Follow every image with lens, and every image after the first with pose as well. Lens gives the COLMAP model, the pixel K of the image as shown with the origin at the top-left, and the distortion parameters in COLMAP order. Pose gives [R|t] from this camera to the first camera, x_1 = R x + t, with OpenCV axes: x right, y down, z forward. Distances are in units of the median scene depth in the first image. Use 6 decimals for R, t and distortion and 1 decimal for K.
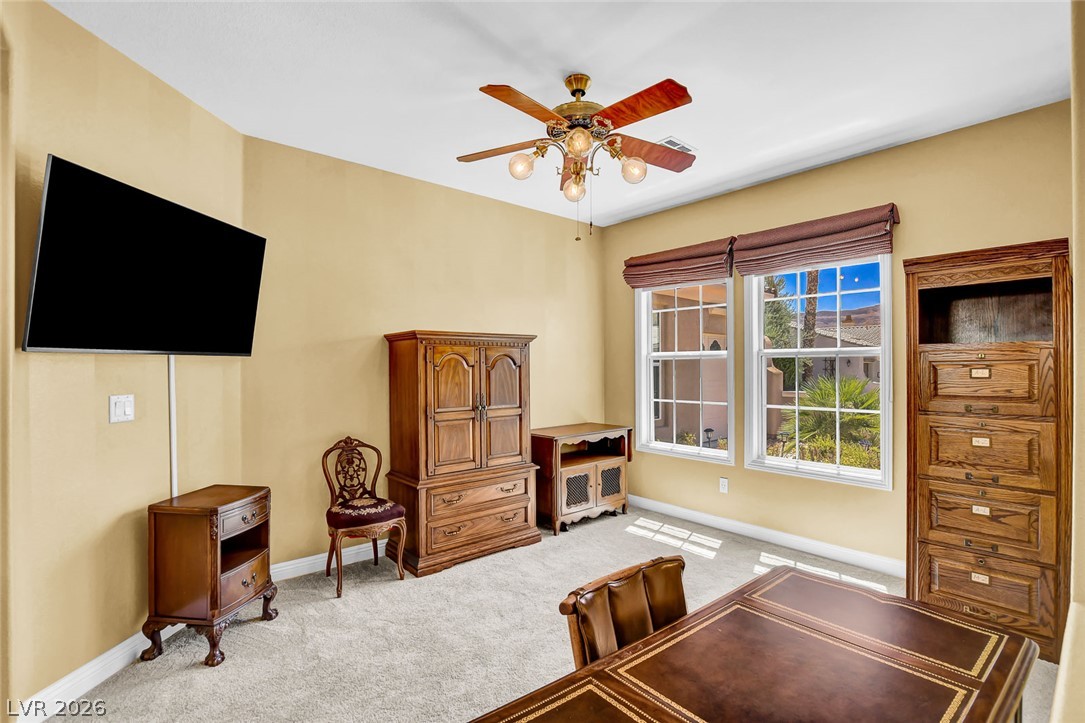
lens RADIAL K [[496.8, 0, 543.5], [0, 496.8, 363.7], [0, 0, 1]] dist [-0.036174, 0.003981]
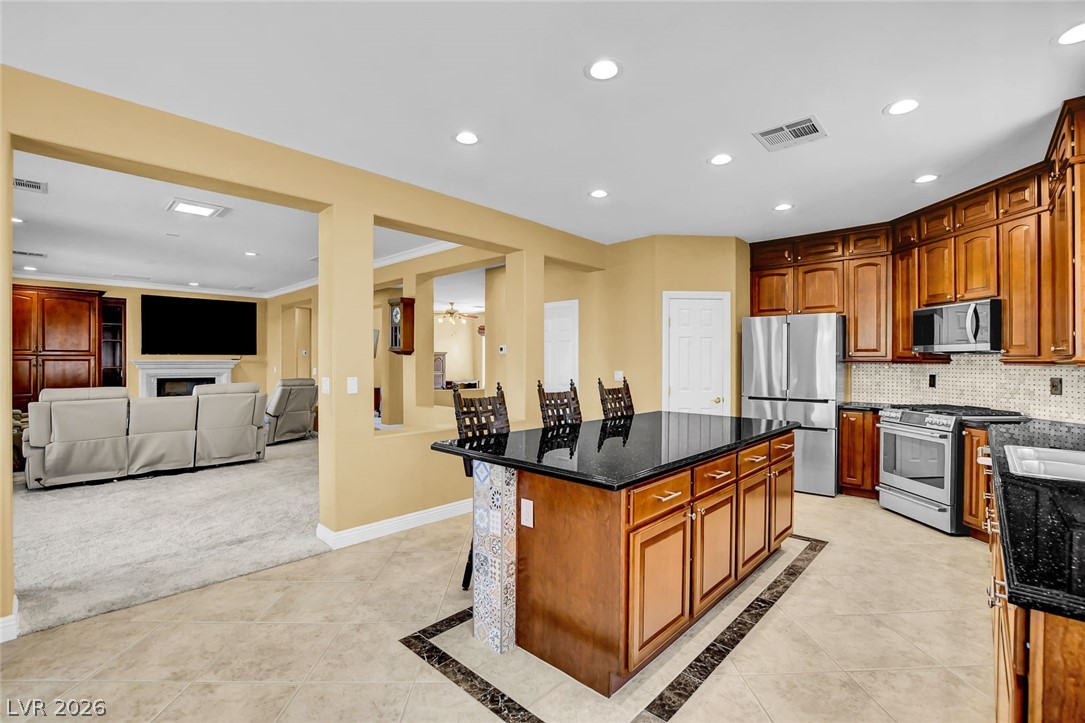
lens RADIAL K [[485.3, 0, 546.5], [0, 485.3, 361.8], [0, 0, 1]] dist [-0.037069, 0.005836]
pose [[0.992424, 0.003491, 0.122811, 0.300210], [-0.004087, 0.999981, 0.004603, -0.009283], [-0.122793, -0.005070, 0.992419, -2.844667]]
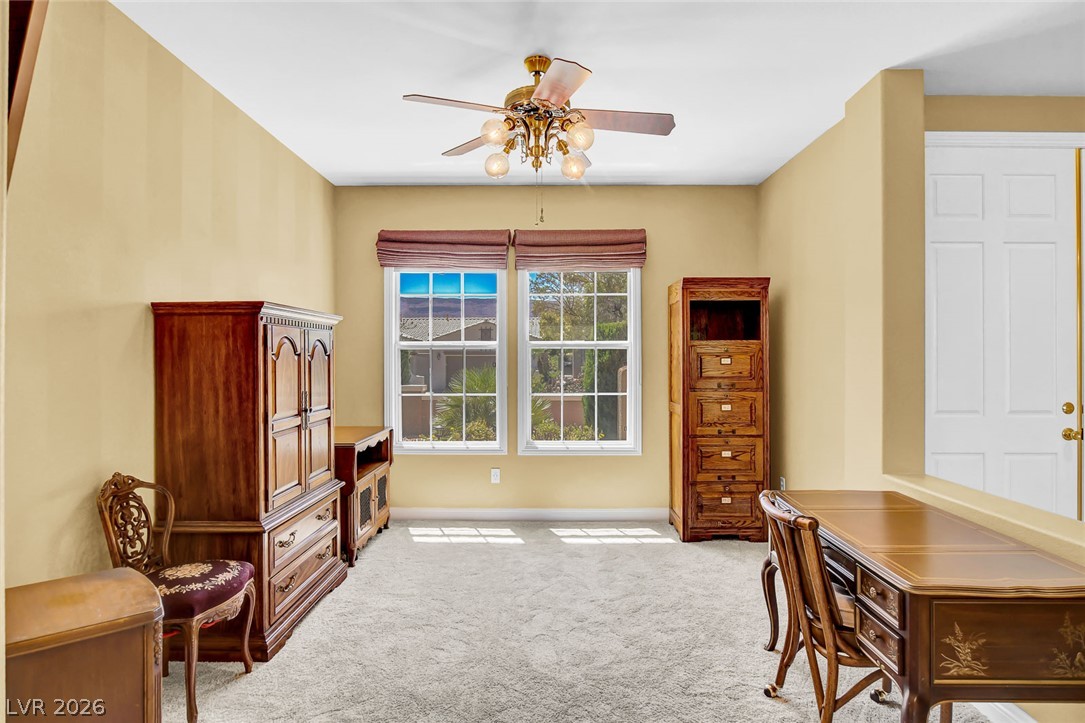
lens RADIAL K [[594.8, 0, 546.2], [0, 594.8, 355.6], [0, 0, 1]] dist [-0.023352, 0.003809]
pose [[0.656601, 0.006021, 0.754214, -0.580235], [-0.004550, 0.999982, -0.004021, 0.008809], [-0.754224, -0.000792, 0.656617, 0.157165]]
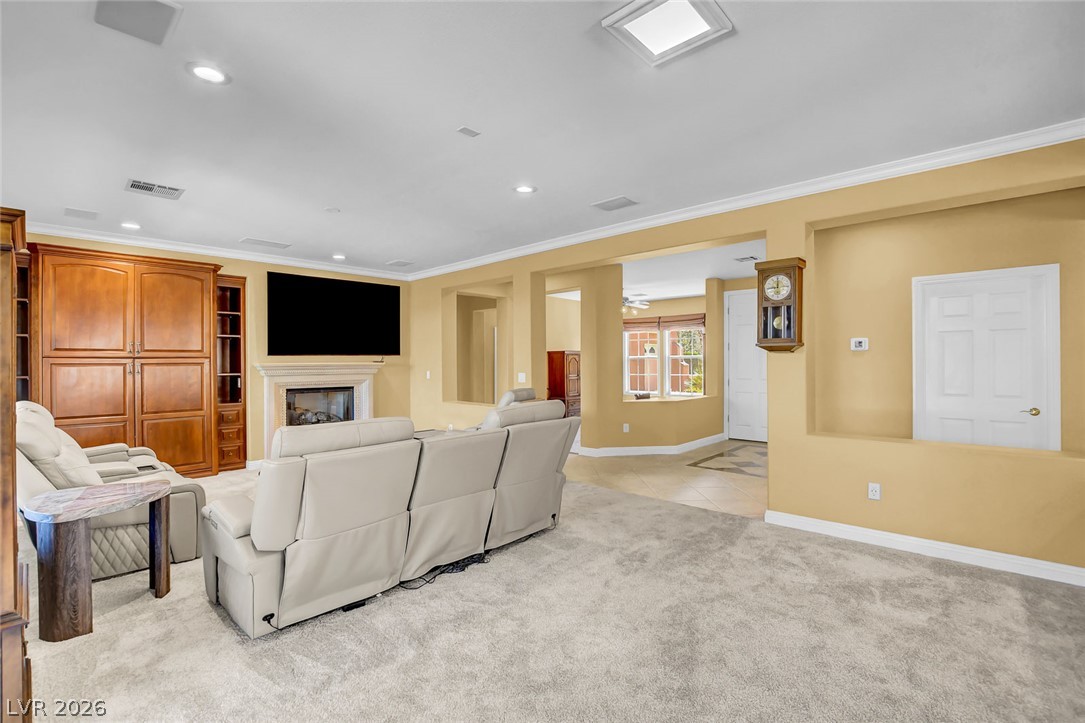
lens RADIAL K [[485.3, 0, 548.3], [0, 485.3, 360.4], [0, 0, 1]] dist [-0.037069, 0.005836]
pose [[0.991657, -0.003740, 0.128848, -0.726084], [0.003484, 0.999991, 0.002215, -0.010612], [-0.128855, -0.001747, 0.991662, -1.995808]]
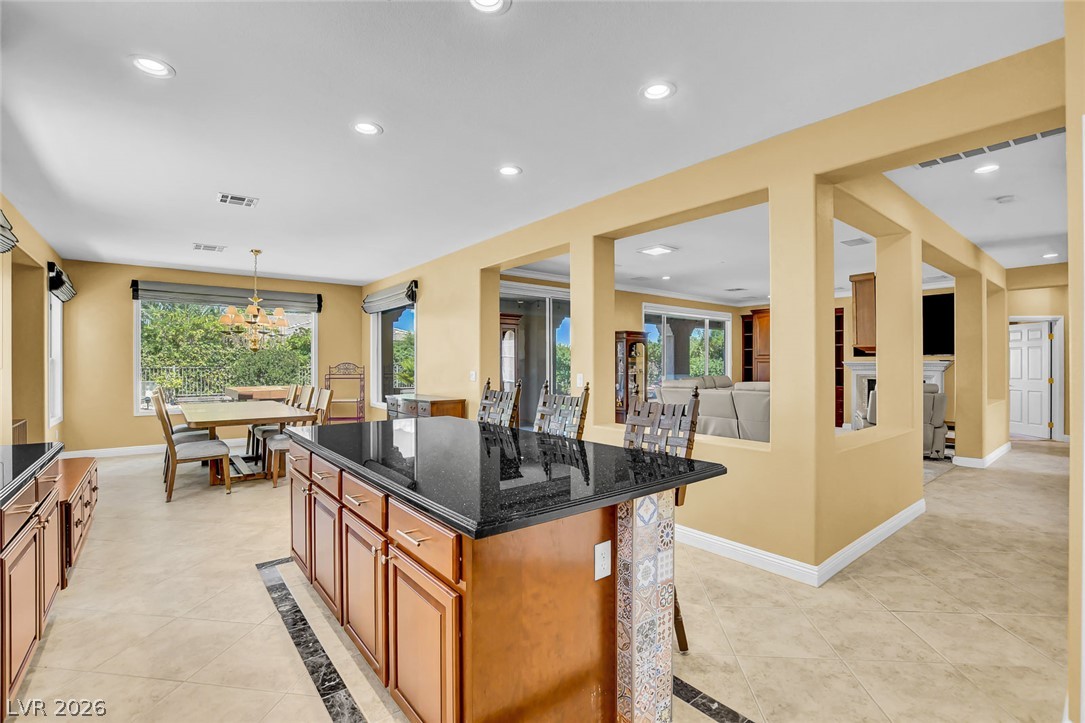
lens RADIAL K [[496.8, 0, 543.8], [0, 496.8, 369.7], [0, 0, 1]] dist [-0.036174, 0.003981]
pose [[-0.021304, 0.013388, -0.999683, 1.363321], [0.003872, 0.999904, 0.013308, 0.003121], [0.999766, -0.003588, -0.021354, -1.805647]]
